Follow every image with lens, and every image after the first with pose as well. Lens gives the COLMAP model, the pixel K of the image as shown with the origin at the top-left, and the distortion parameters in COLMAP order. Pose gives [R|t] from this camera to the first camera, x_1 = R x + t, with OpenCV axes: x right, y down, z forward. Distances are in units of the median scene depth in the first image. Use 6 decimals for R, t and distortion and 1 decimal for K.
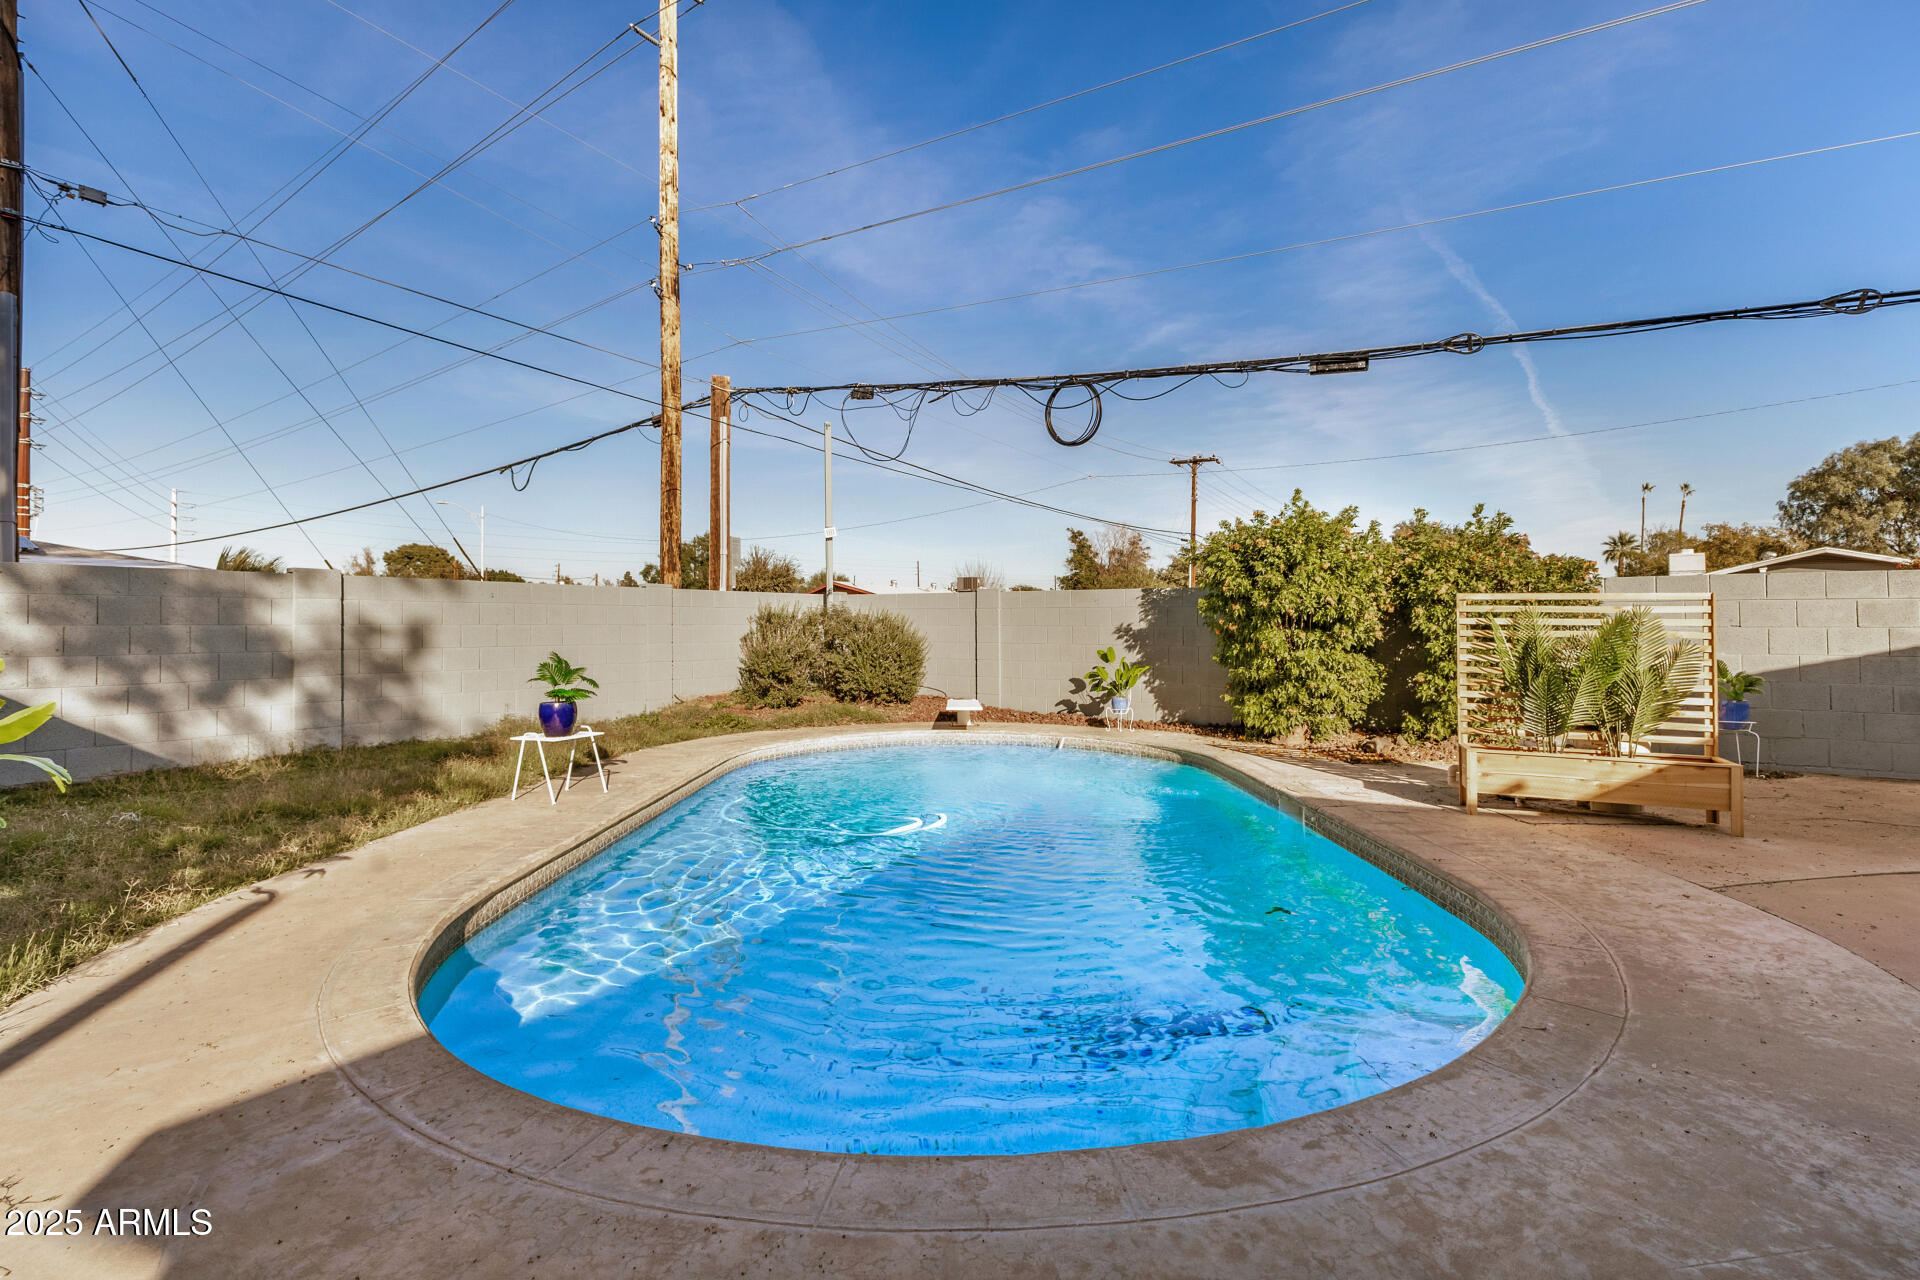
lens RADIAL K [[906.0, 0, 972.2], [0, 906.0, 601.2], [0, 0, 1]] dist [0.001618, -0.003697]
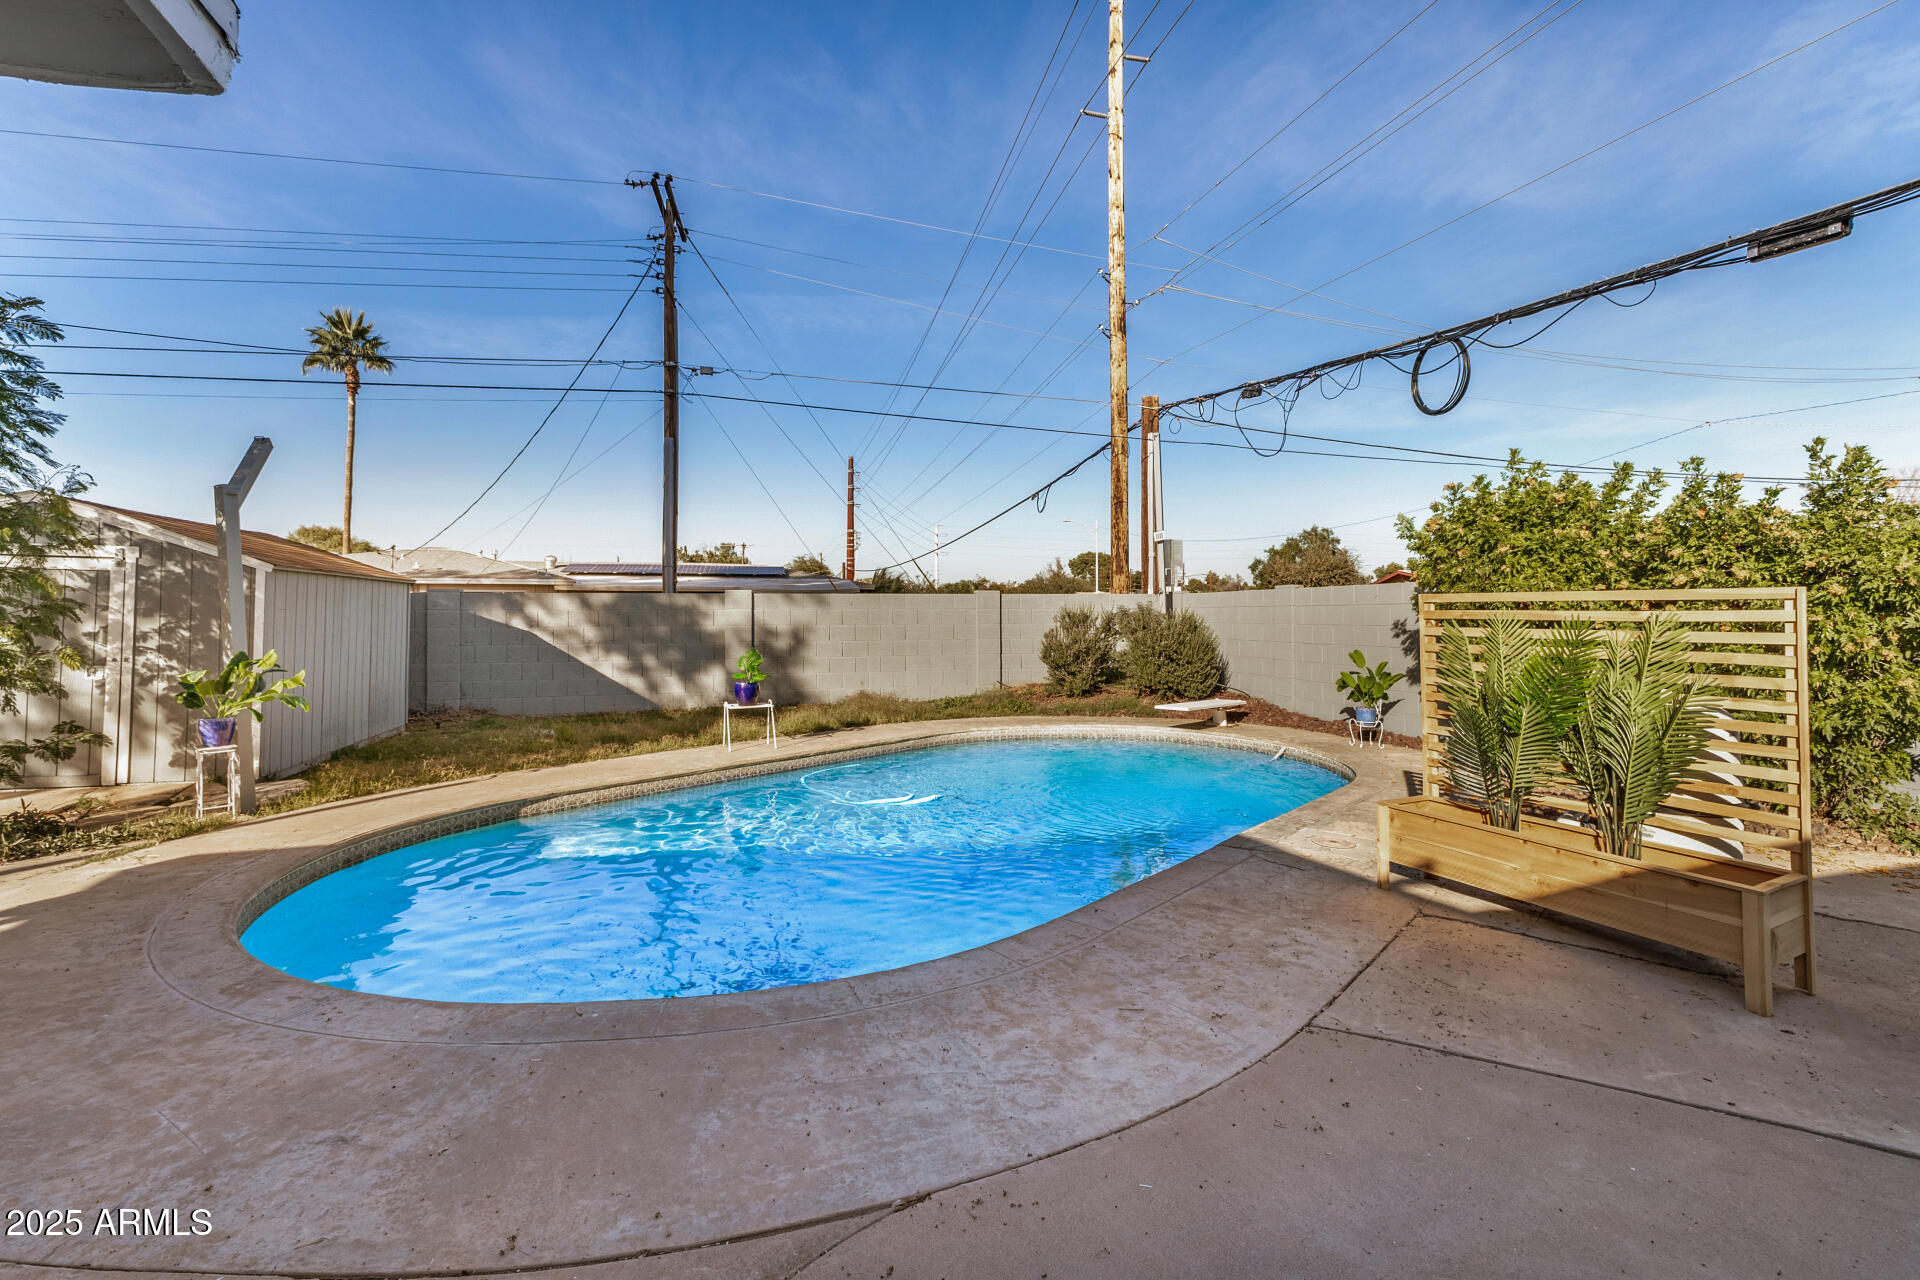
lens RADIAL K [[836.9, 0, 959.5], [0, 836.9, 600.6], [0, 0, 1]] dist [0.004593, 0.000320]
pose [[0.749132, -0.019335, -0.662138, 0.343172], [0.025860, 0.999666, 0.000065, -0.006311], [0.661916, -0.017171, 0.749382, 0.109806]]
